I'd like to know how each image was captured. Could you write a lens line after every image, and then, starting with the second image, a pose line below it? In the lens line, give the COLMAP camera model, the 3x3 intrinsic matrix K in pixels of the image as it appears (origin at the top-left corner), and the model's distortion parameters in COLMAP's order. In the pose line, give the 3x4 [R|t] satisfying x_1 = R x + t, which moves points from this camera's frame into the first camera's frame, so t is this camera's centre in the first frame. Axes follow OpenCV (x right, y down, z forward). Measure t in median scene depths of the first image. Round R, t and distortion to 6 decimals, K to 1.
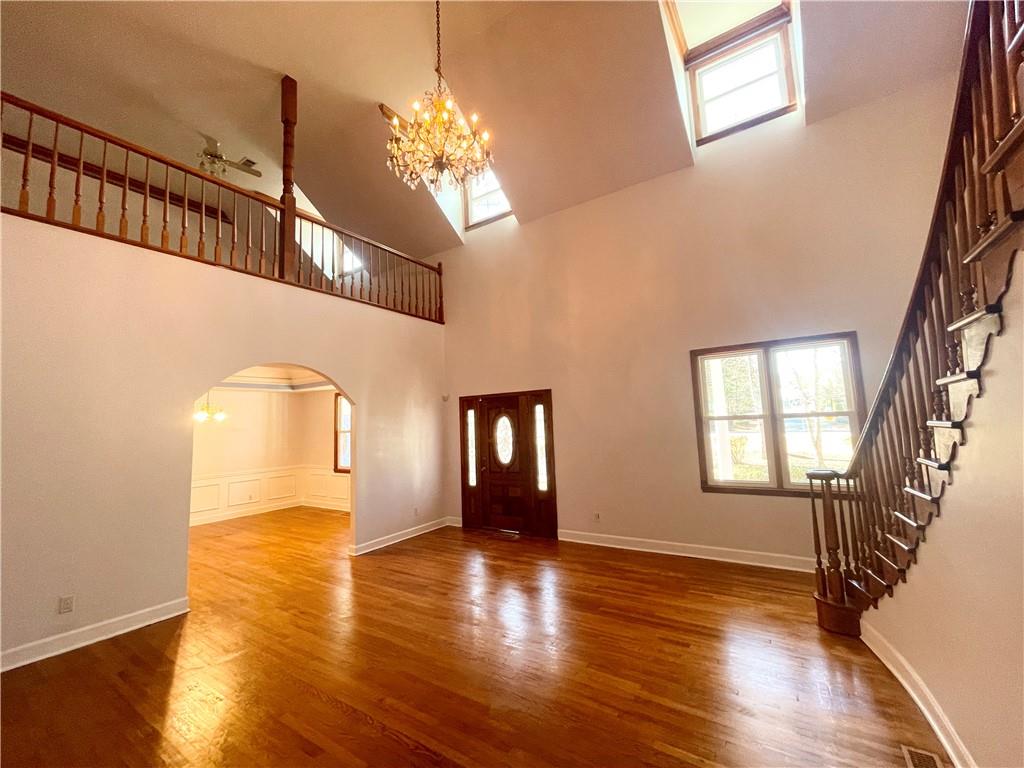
lens RADIAL K [[415.6, 0, 508.9], [0, 415.6, 379.0], [0, 0, 1]] dist [-0.000547, -0.000097]
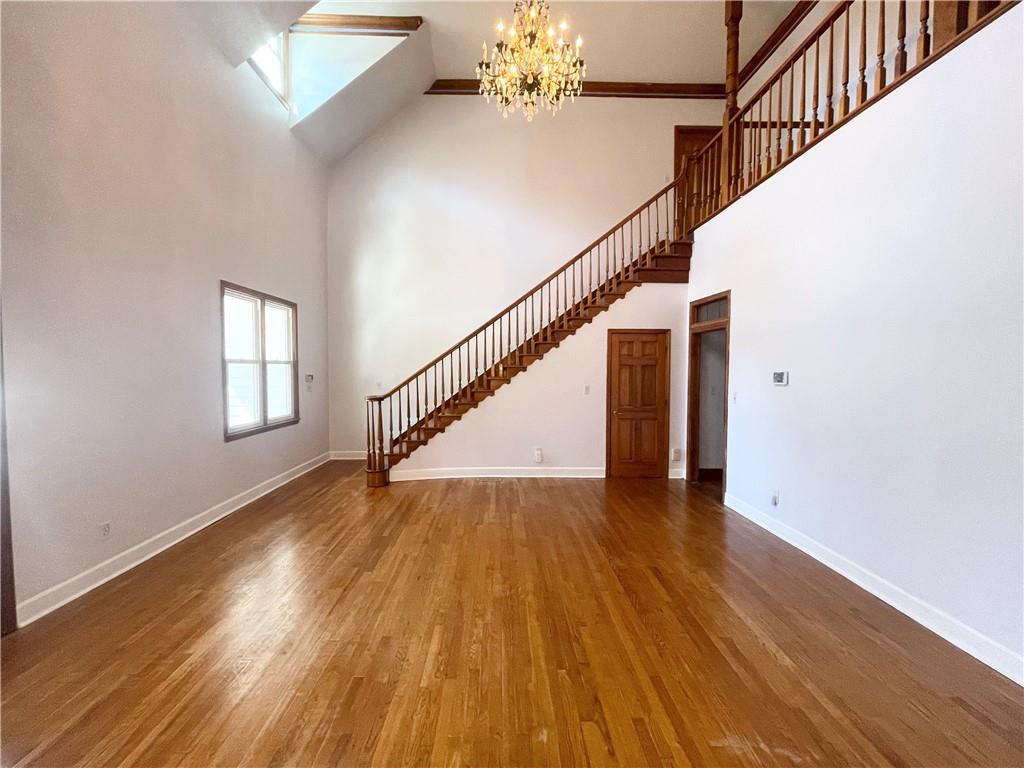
lens RADIAL K [[415.6, 0, 509.2], [0, 415.6, 383.2], [0, 0, 1]] dist [-0.000547, -0.000097]
pose [[-0.569606, 0.007375, 0.821885, -0.511545], [-0.067012, 0.996214, -0.055382, 0.128879], [-0.819182, -0.086622, -0.566955, 0.855726]]
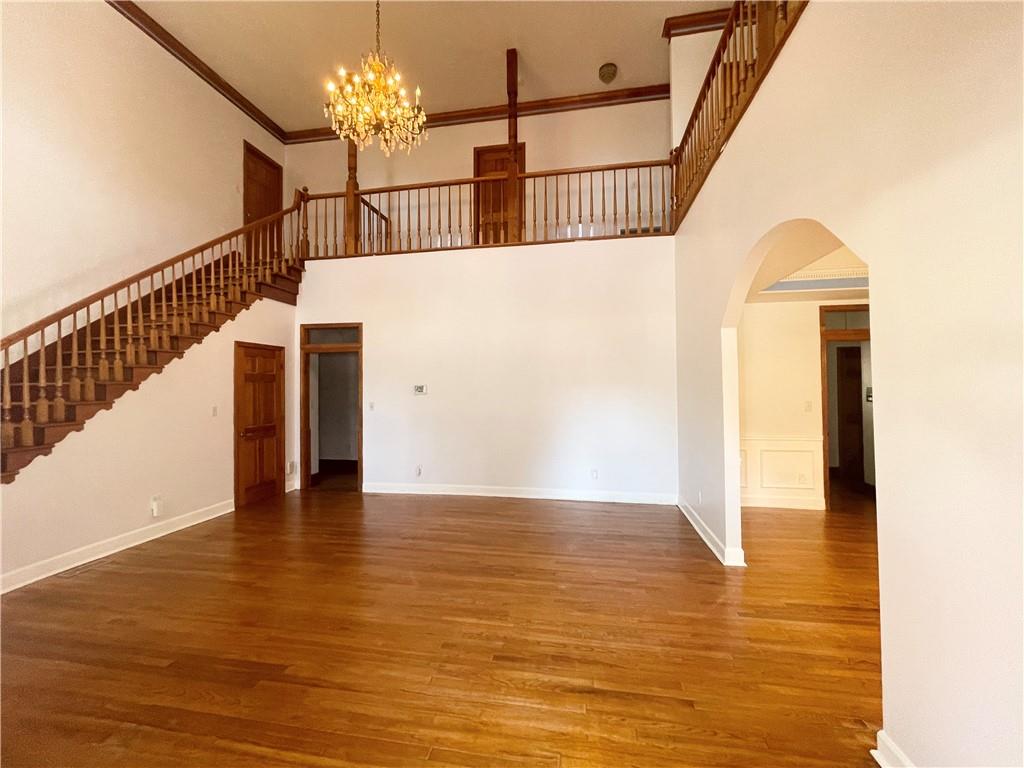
lens RADIAL K [[415.6, 0, 511.6], [0, 415.6, 381.3], [0, 0, 1]] dist [-0.000547, -0.000097]
pose [[-0.914316, 0.045194, -0.402472, -0.013542], [0.089271, 0.991802, -0.091431, 0.147381], [0.395040, -0.119526, -0.910855, 1.133090]]
